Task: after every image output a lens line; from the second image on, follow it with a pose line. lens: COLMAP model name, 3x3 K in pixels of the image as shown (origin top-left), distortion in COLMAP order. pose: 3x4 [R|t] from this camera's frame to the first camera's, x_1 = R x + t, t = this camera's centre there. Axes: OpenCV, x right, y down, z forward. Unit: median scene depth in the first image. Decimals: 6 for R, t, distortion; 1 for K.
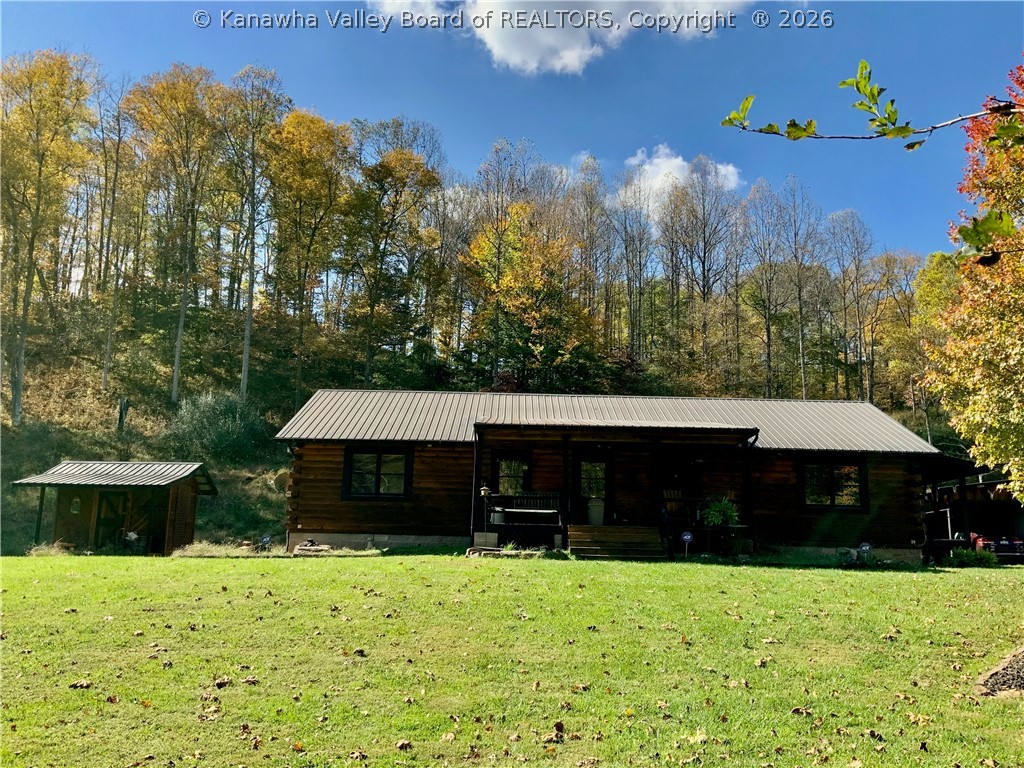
lens RADIAL K [[844.9, 0, 512.0], [0, 844.9, 384.0], [0, 0, 1]] dist [0.072045, -0.004636]
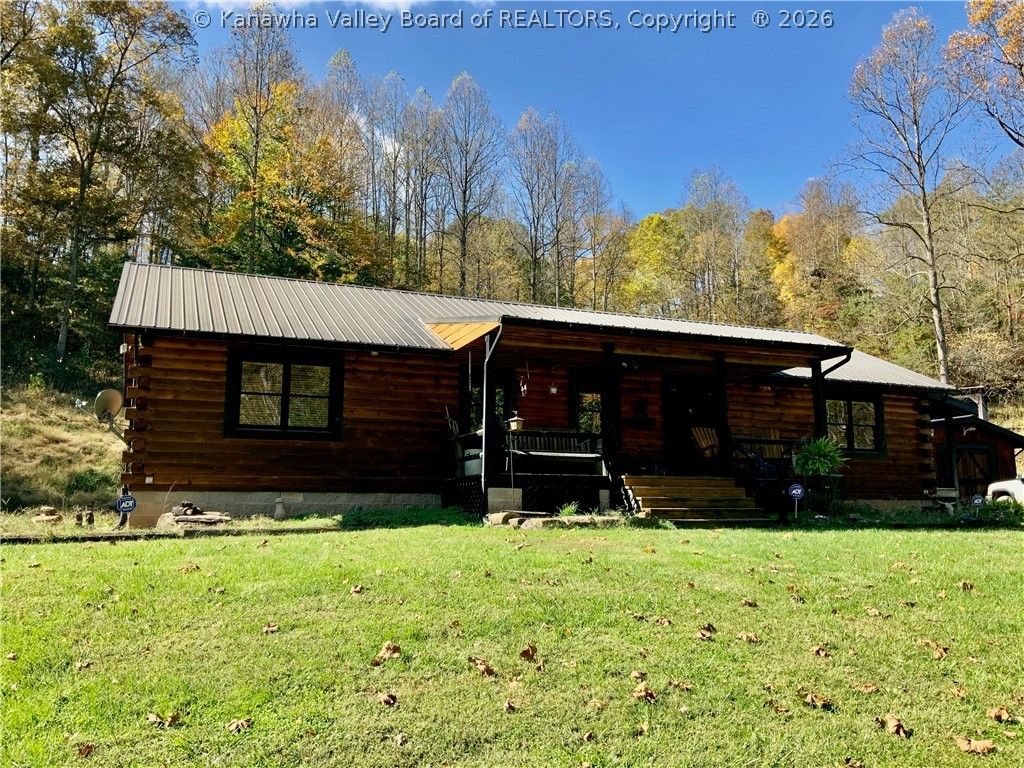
lens RADIAL K [[844.9, 0, 512.0], [0, 844.9, 384.0], [0, 0, 1]] dist [0.072045, -0.004636]
pose [[0.921020, 0.036193, 0.387831, -0.249860], [-0.058837, 0.997176, 0.046666, 0.060299], [-0.385047, -0.065799, 0.920548, 0.373492]]
